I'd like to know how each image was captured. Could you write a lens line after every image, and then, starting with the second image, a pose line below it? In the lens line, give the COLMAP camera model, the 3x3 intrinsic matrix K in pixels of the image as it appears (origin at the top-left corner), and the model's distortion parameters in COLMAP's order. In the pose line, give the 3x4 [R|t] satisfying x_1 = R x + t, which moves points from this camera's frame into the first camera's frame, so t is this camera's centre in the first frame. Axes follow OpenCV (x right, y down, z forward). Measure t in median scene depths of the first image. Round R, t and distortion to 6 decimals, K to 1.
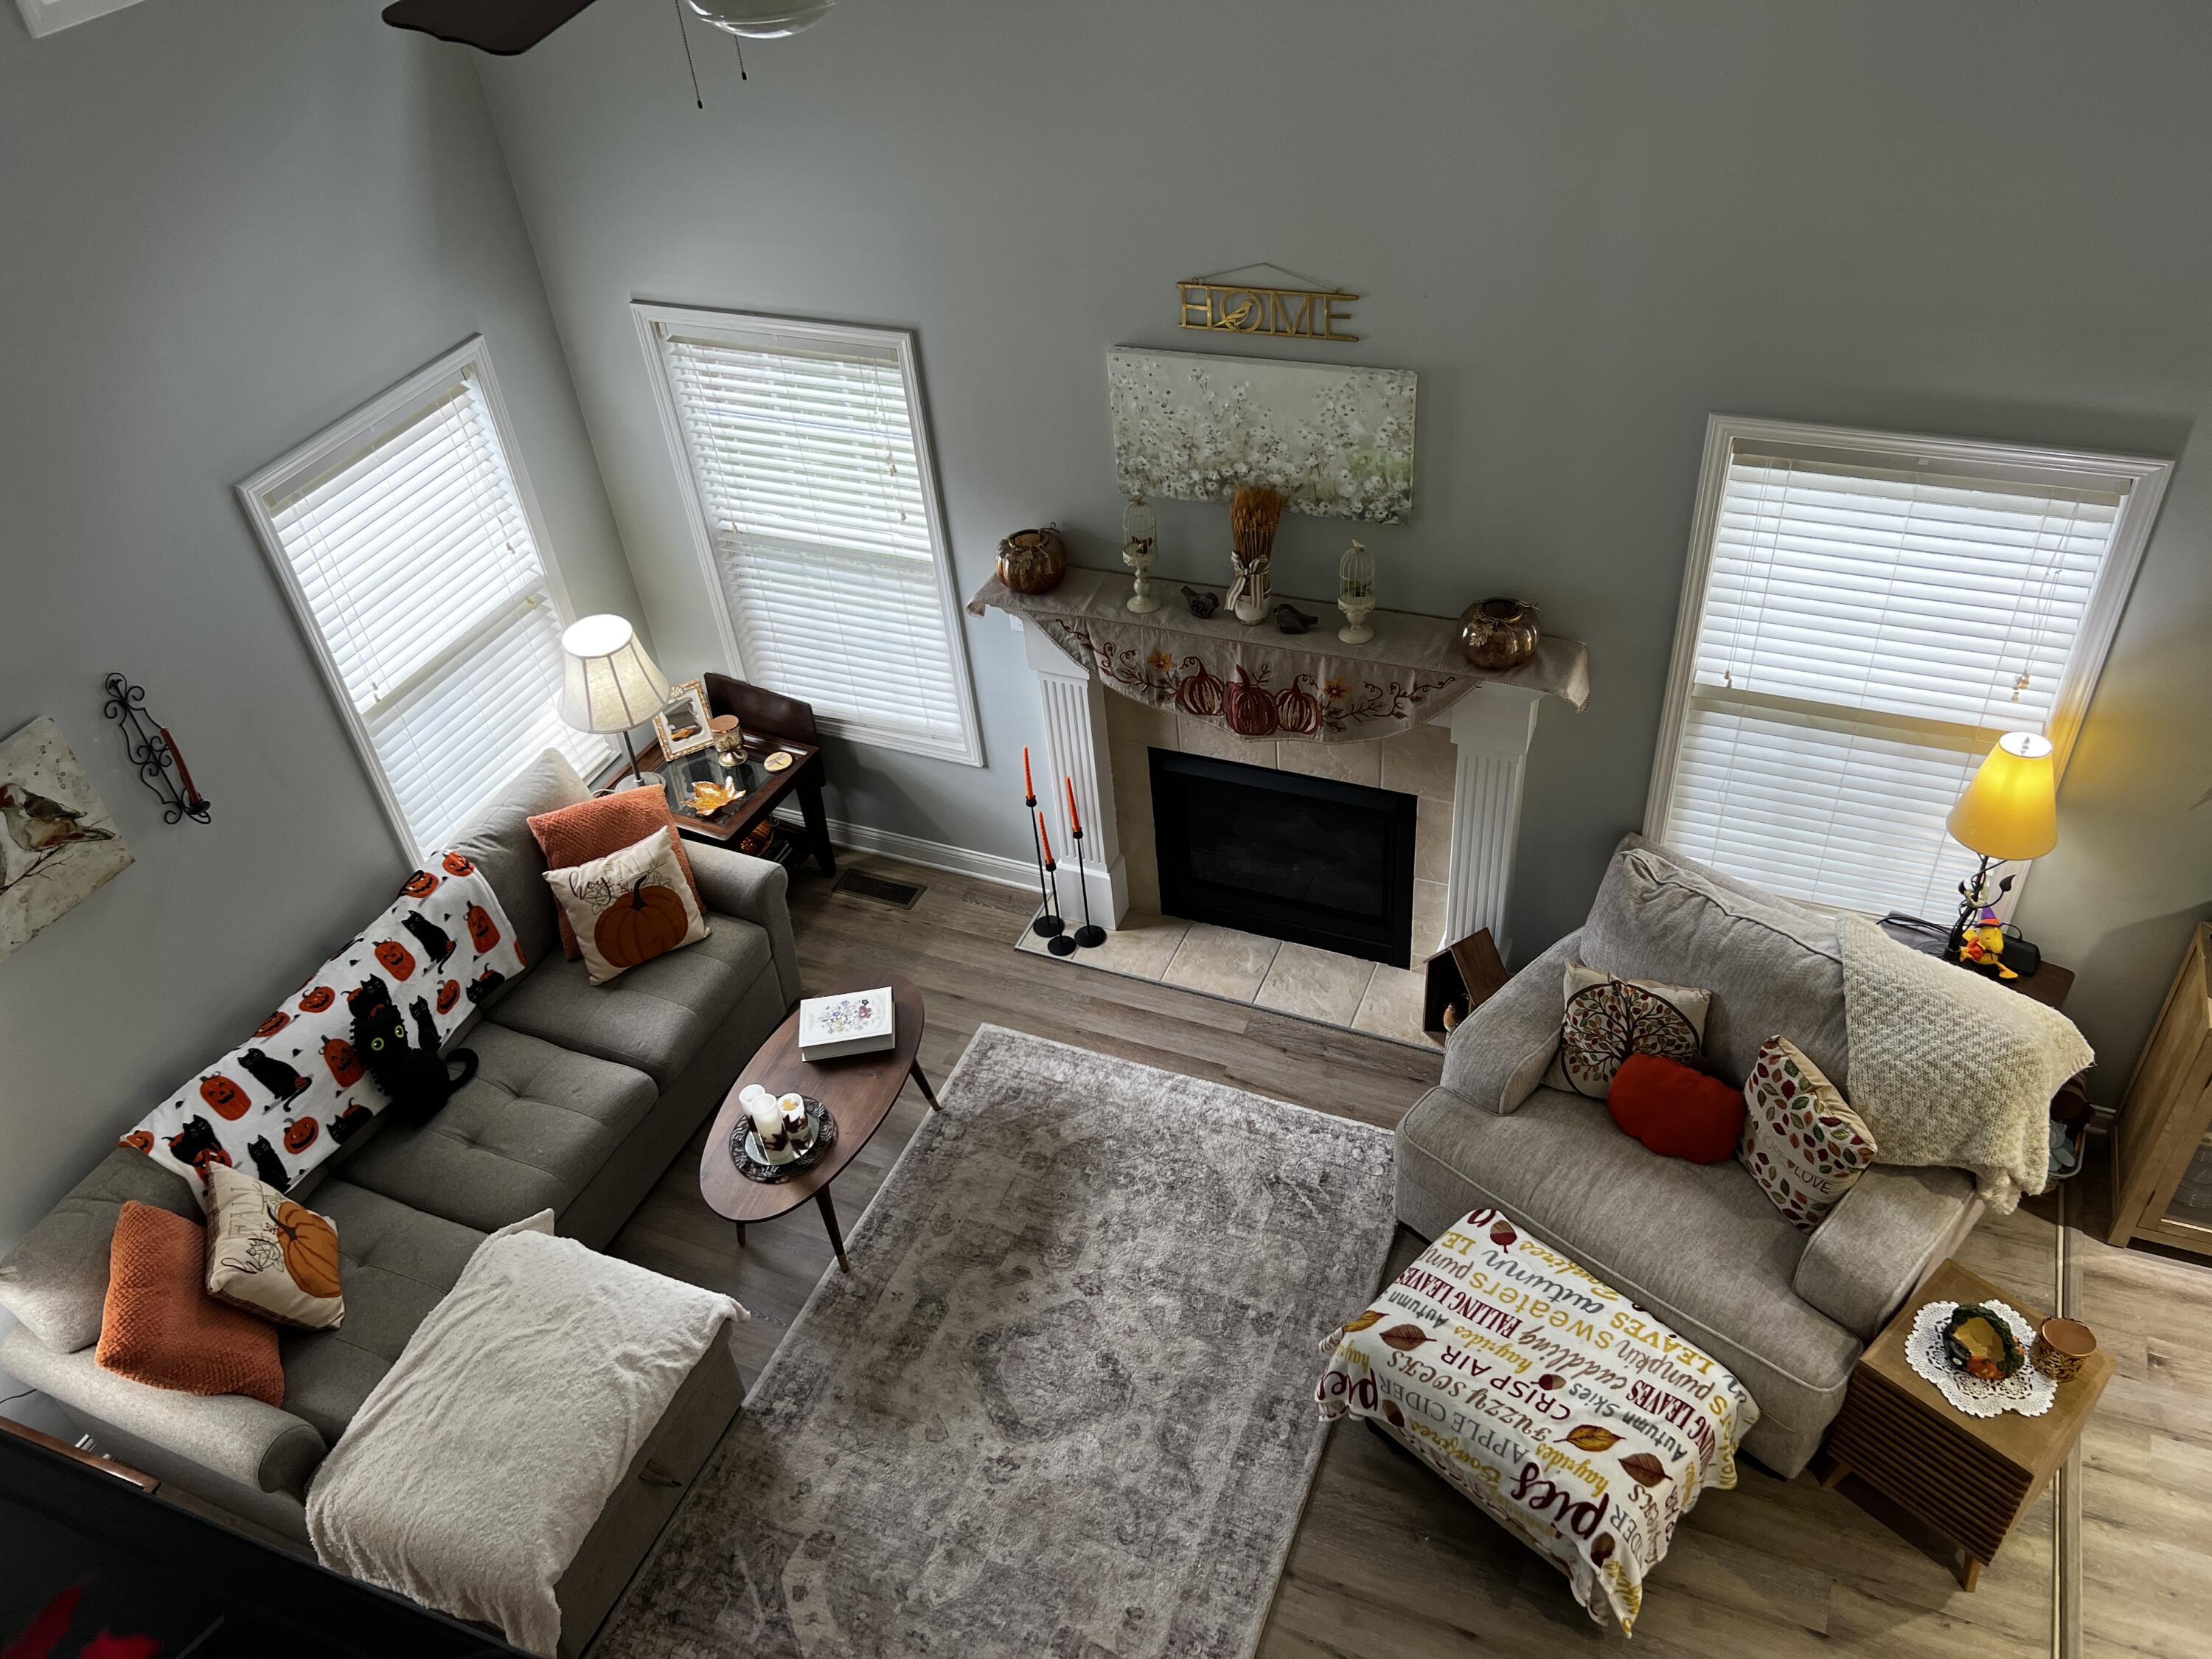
lens RADIAL K [[1666.5, 0, 1098.6], [0, 1666.5, 831.6], [0, 0, 1]] dist [0.078436, -0.104697]
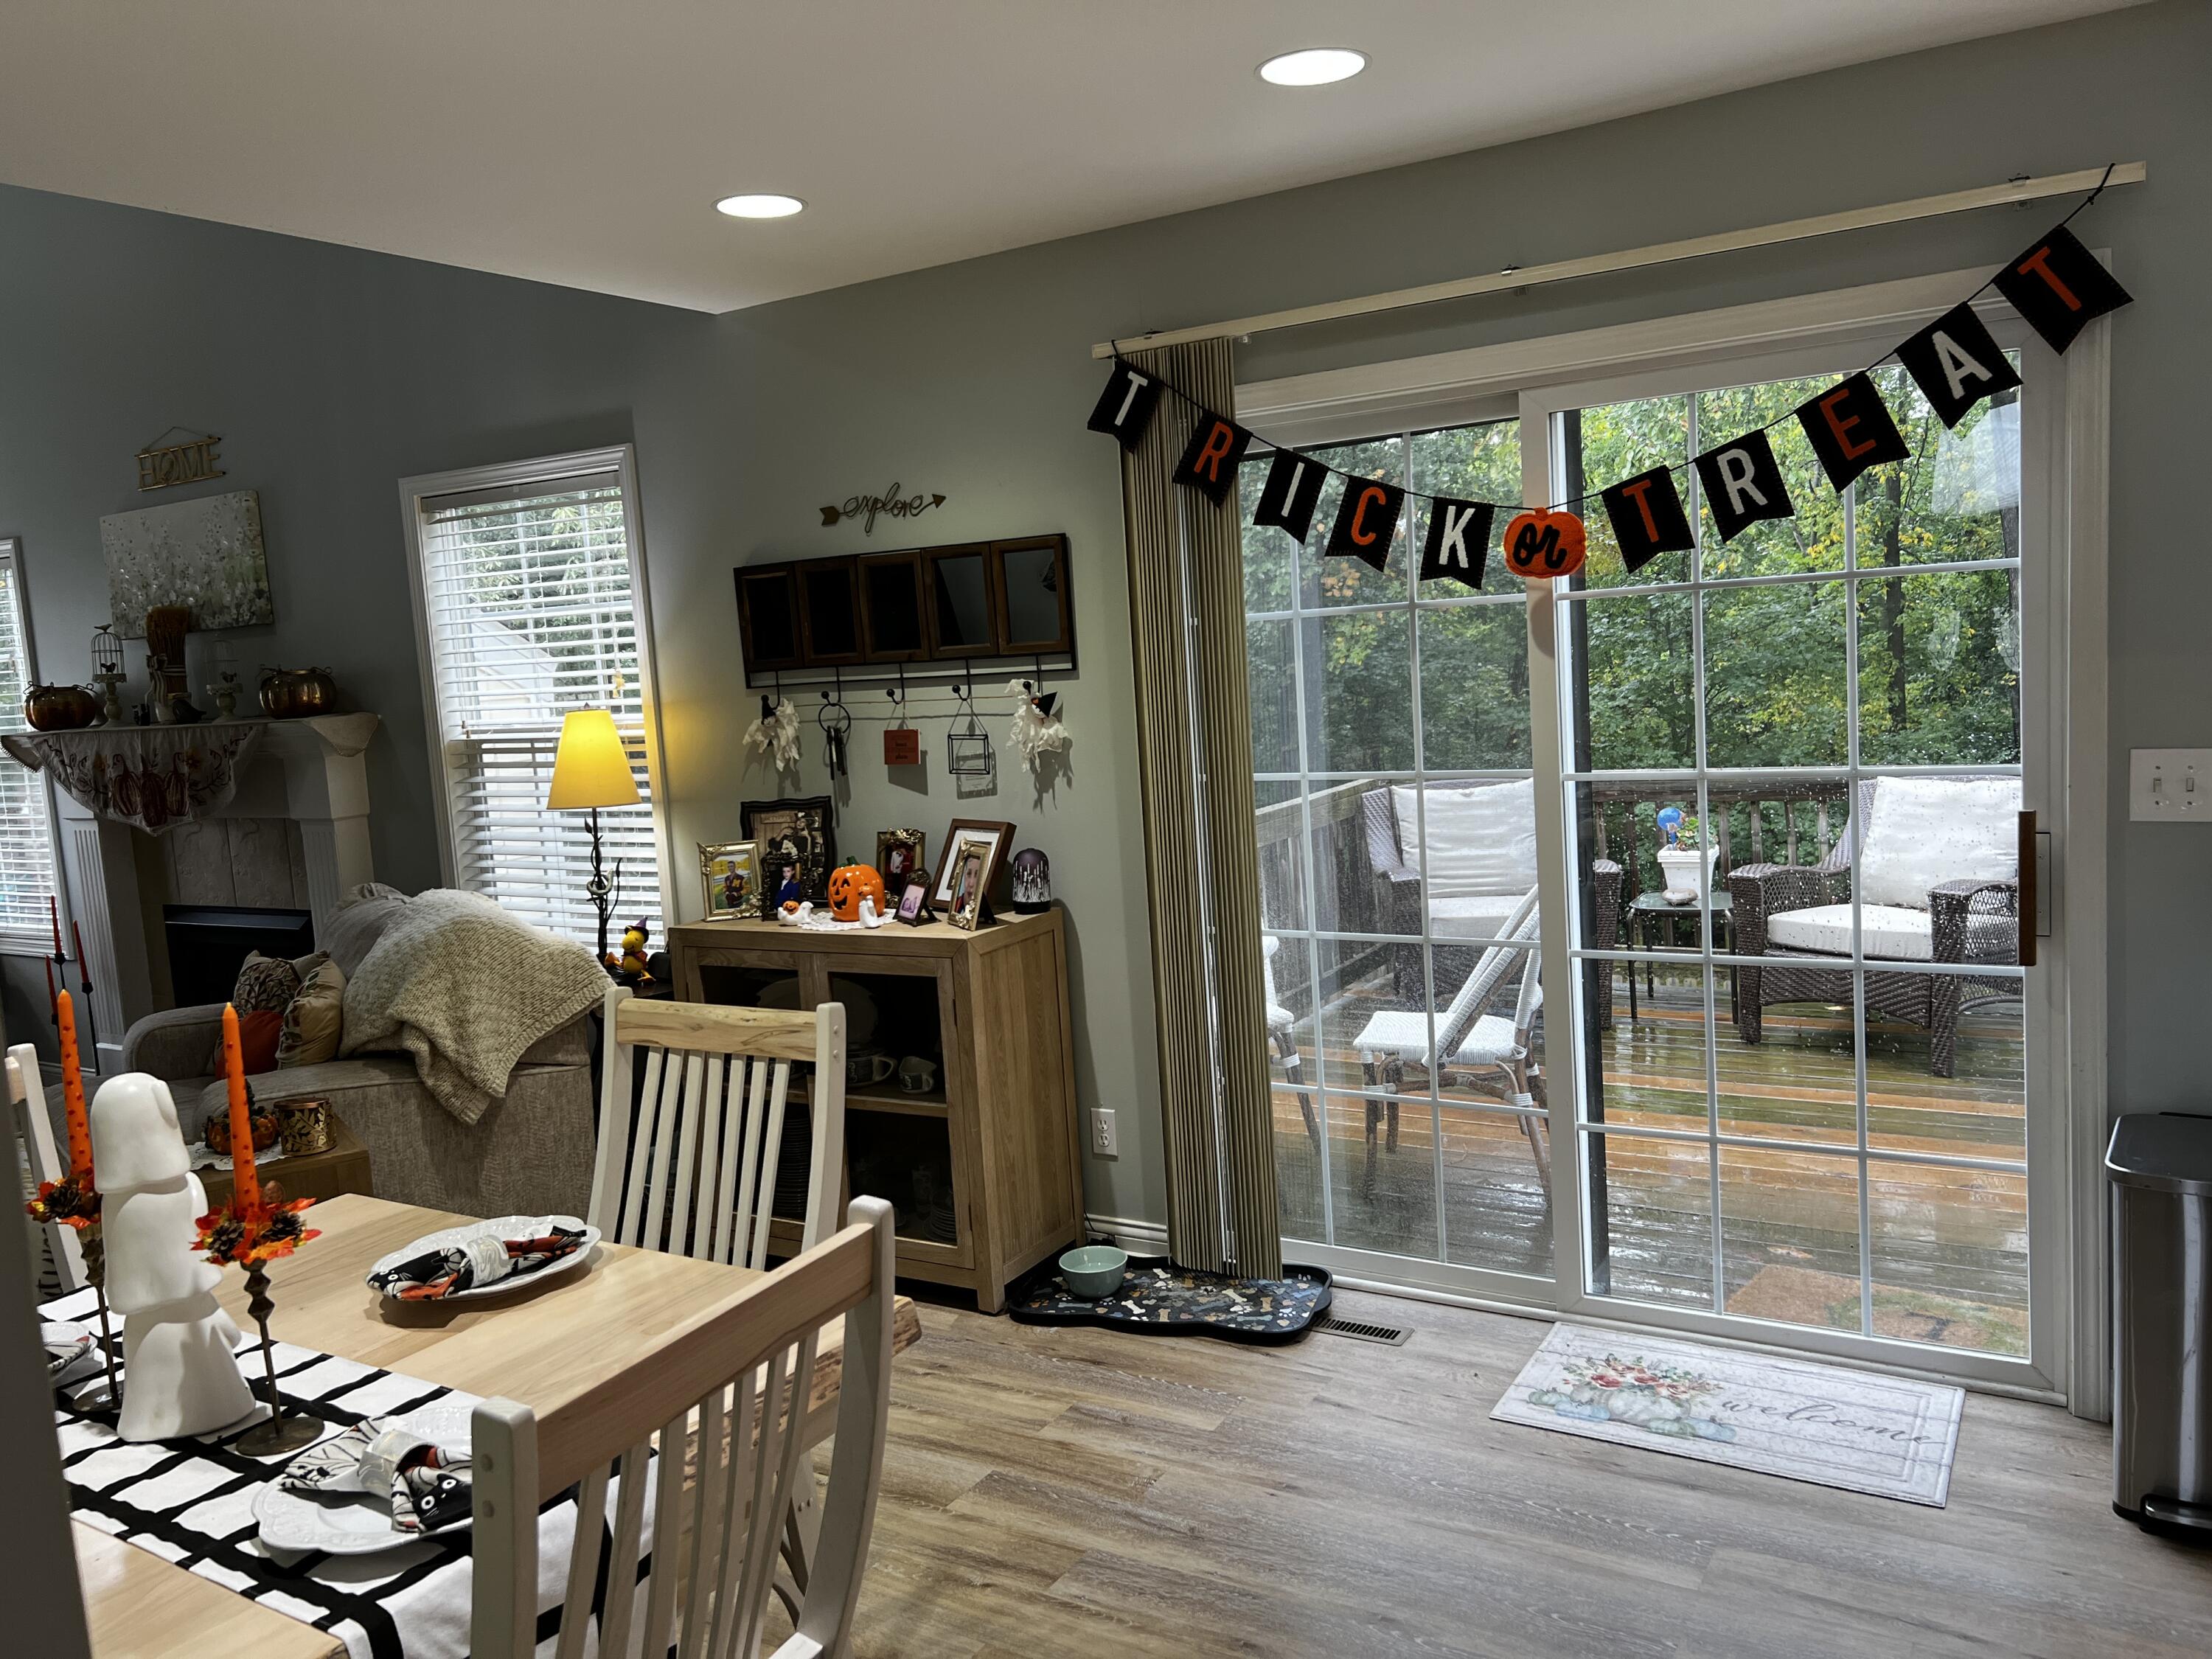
lens RADIAL K [[1666.5, 0, 1098.6], [0, 1666.5, 831.6], [0, 0, 1]] dist [0.078436, -0.104697]
pose [[0.990393, 0.036375, -0.133410, 0.940177], [-0.102340, 0.841631, -0.530268, 0.519900], [0.092994, 0.538827, 0.837268, 0.125919]]
